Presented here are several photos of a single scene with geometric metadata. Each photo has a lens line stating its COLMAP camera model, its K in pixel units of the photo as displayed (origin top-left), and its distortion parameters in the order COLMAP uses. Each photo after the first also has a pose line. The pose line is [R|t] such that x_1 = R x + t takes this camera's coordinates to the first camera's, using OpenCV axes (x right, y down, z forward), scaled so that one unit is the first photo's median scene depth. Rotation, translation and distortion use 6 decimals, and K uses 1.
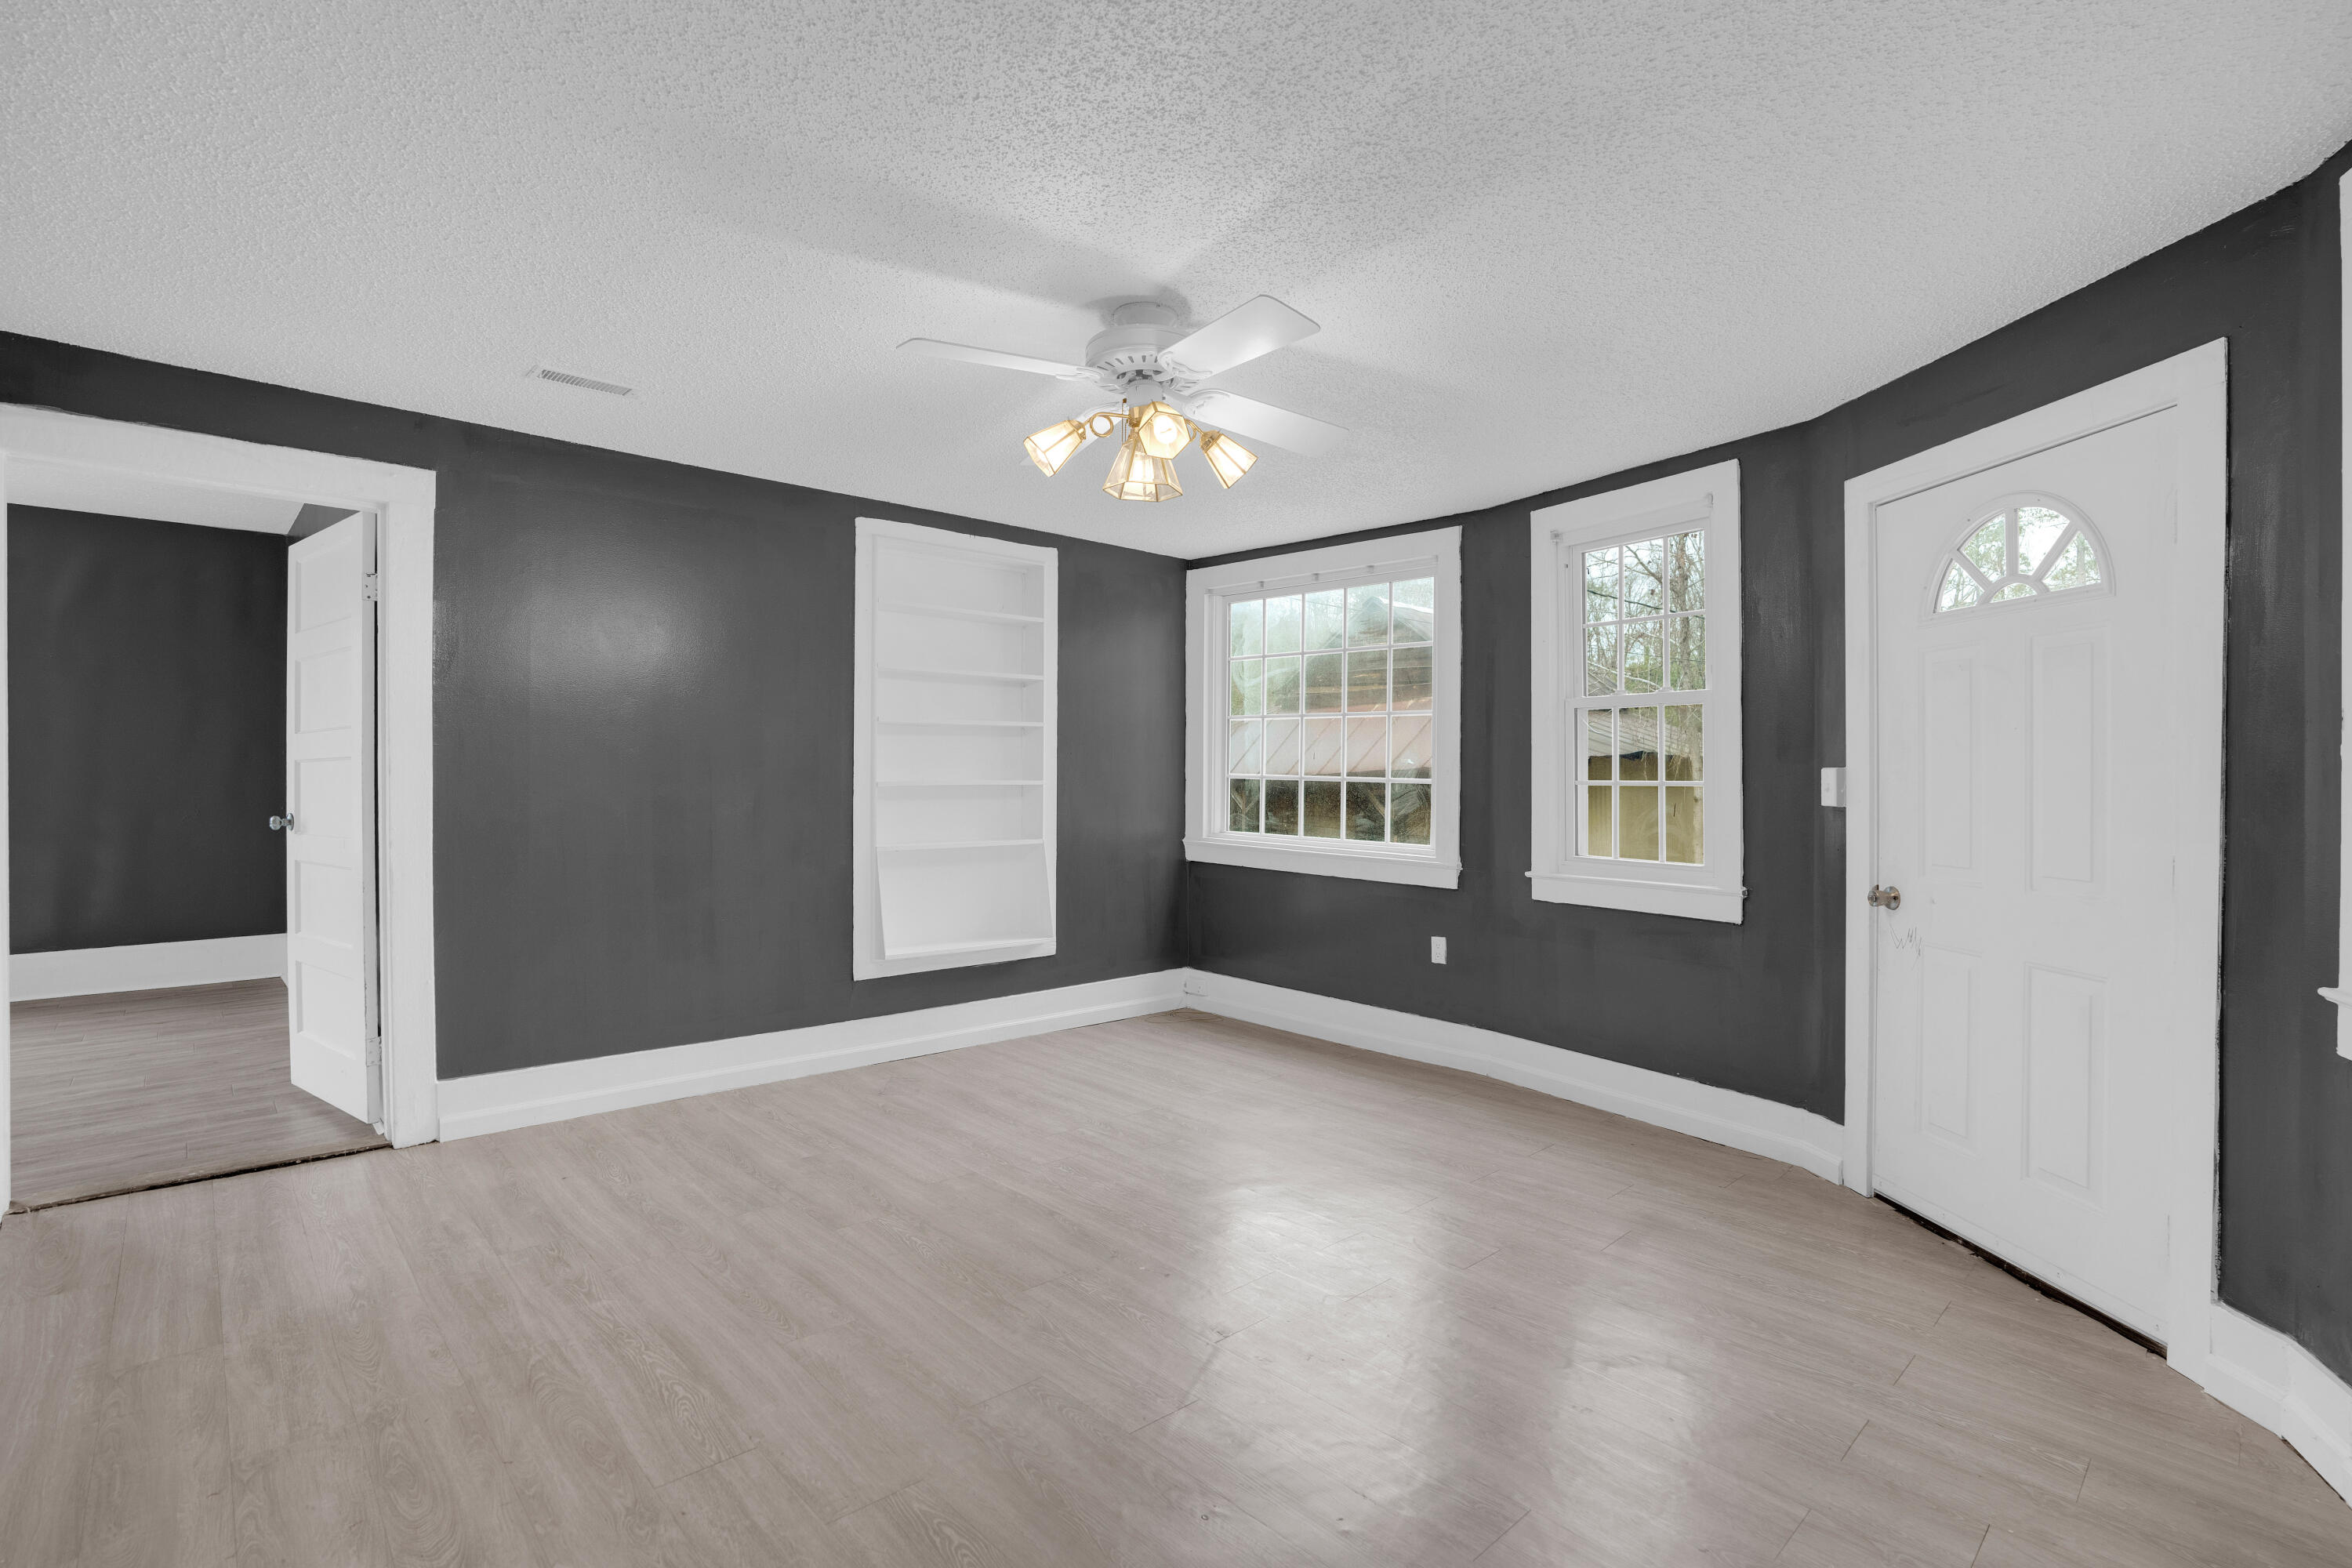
lens RADIAL K [[1113.2, 0, 1191.9], [0, 1113.2, 746.1], [0, 0, 1]] dist [-0.073234, 0.033030]
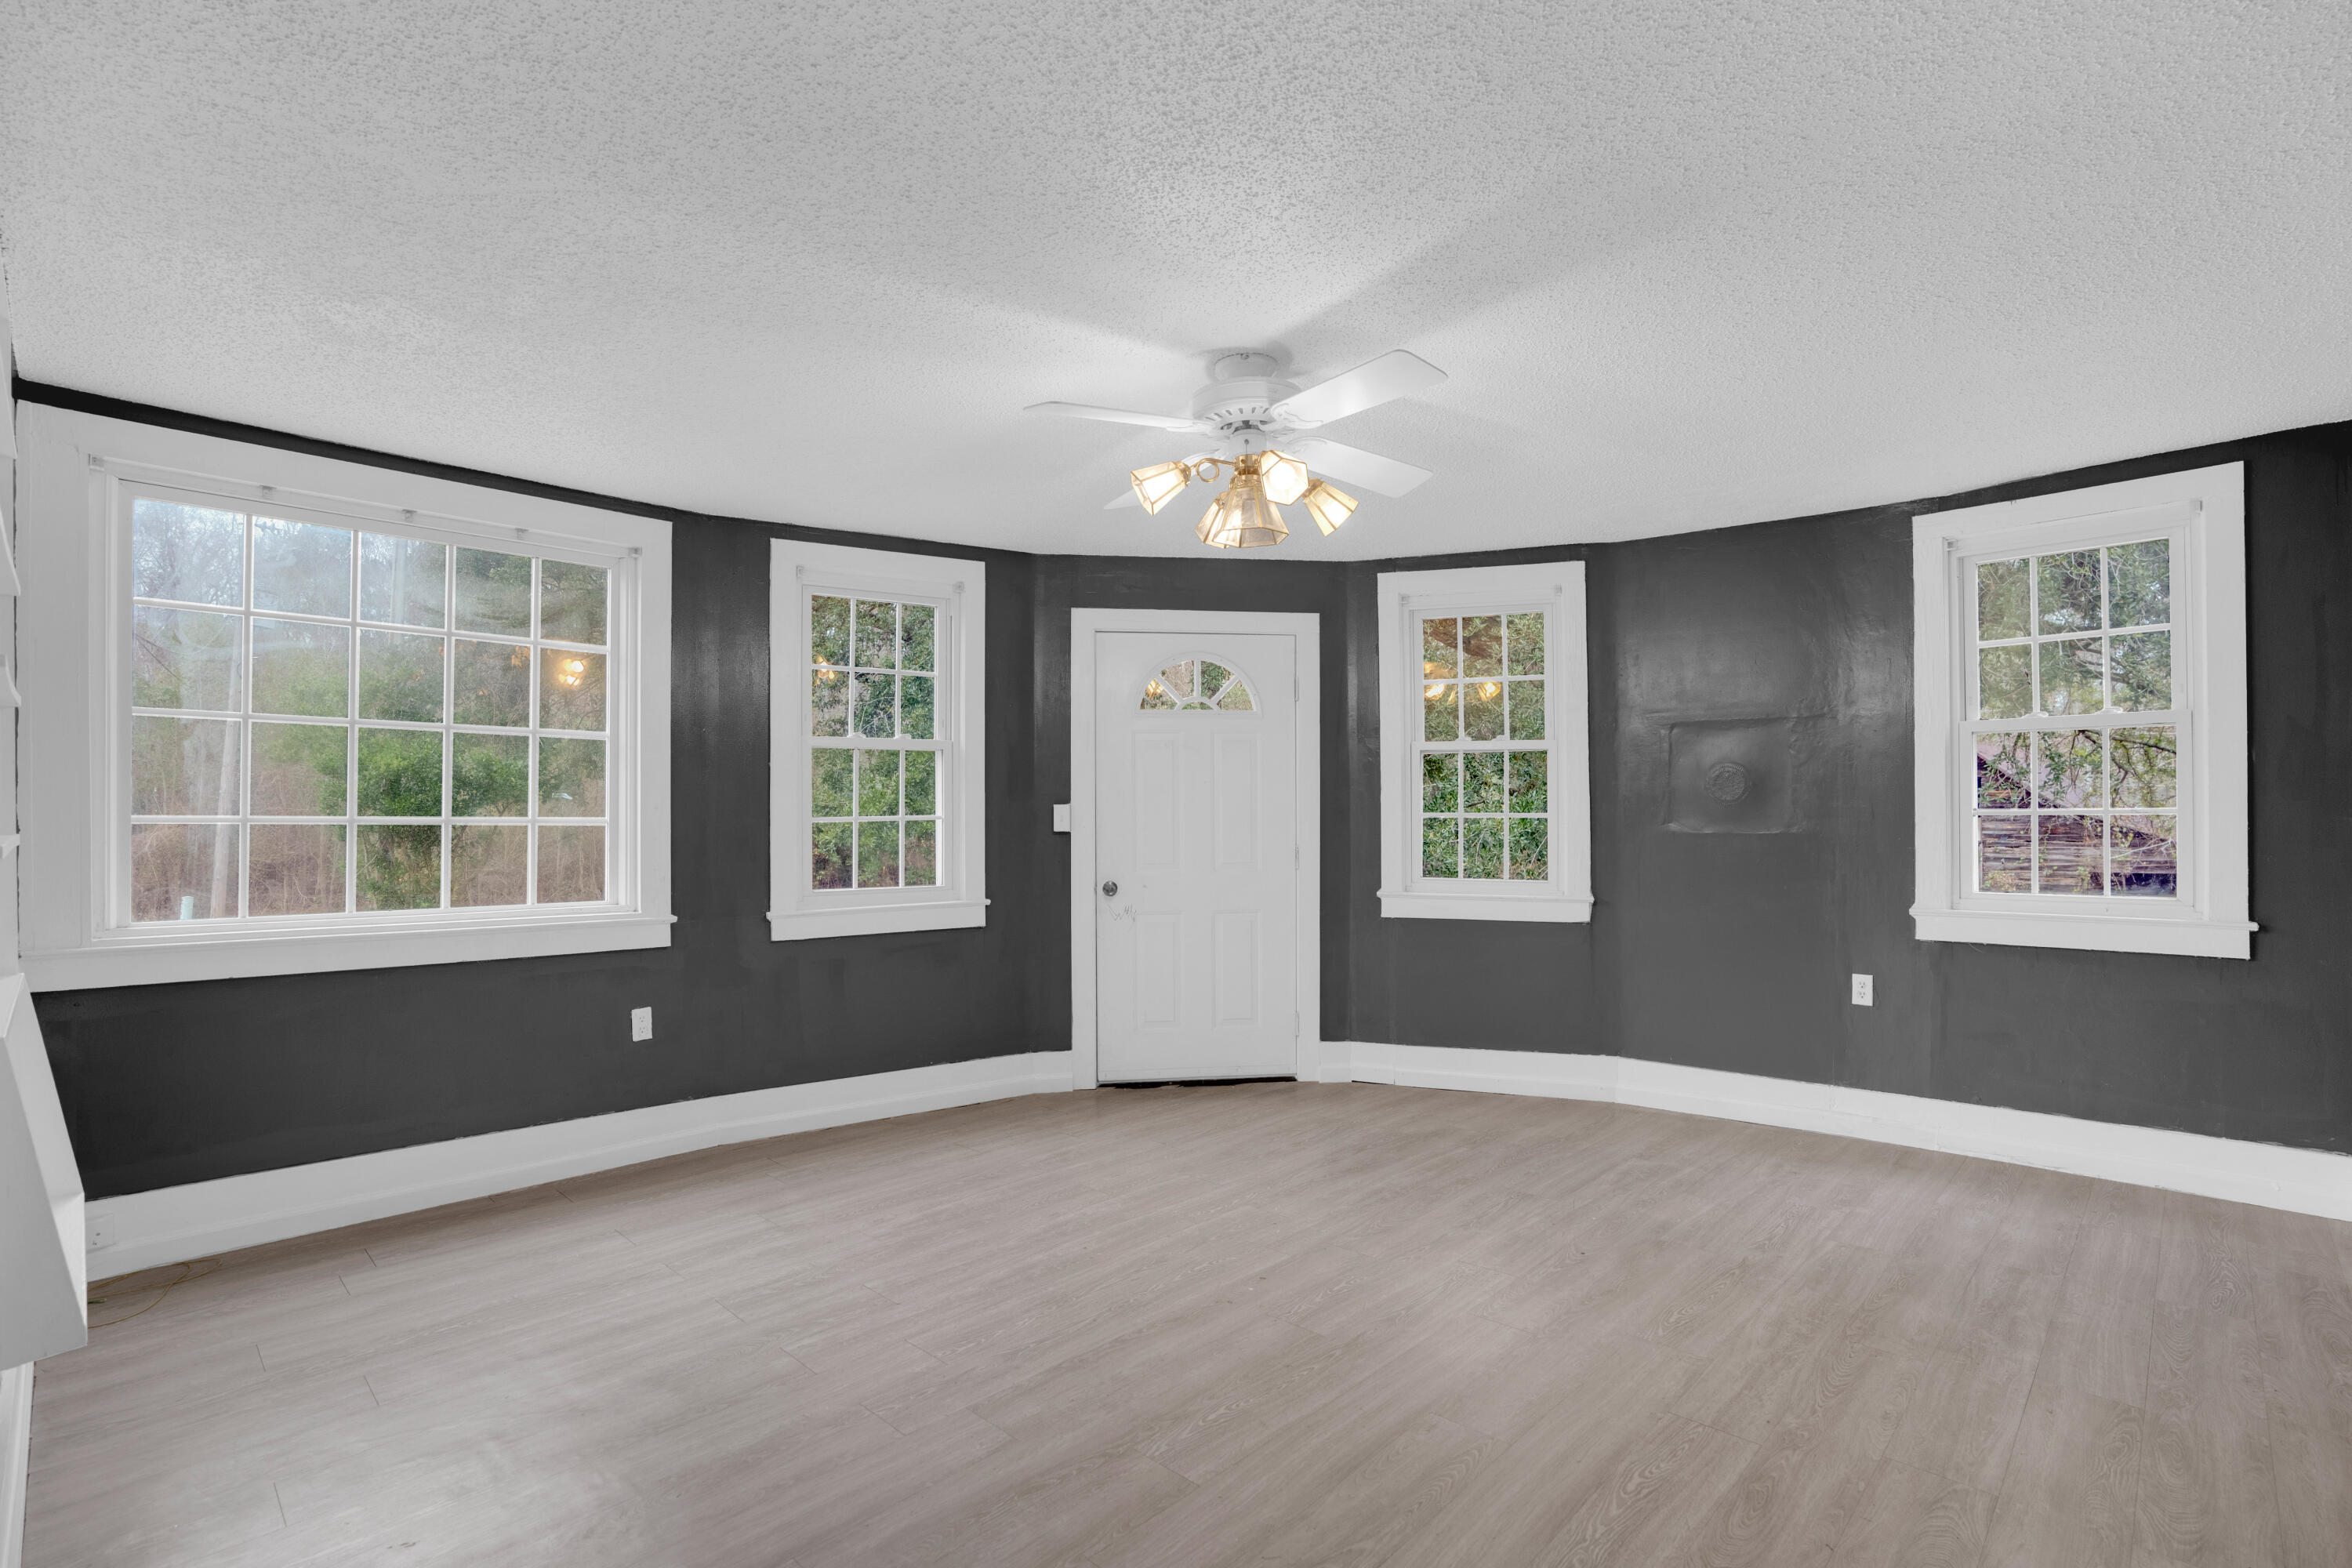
lens RADIAL K [[1090.3, 0, 1193.3], [0, 1090.3, 797.0], [0, 0, 1]] dist [-0.058200, 0.023215]
pose [[-0.048452, 0.006055, 0.998807, -0.828453], [-0.021265, 0.999749, -0.007092, 0.015697], [-0.998599, -0.021584, -0.048311, 0.868396]]
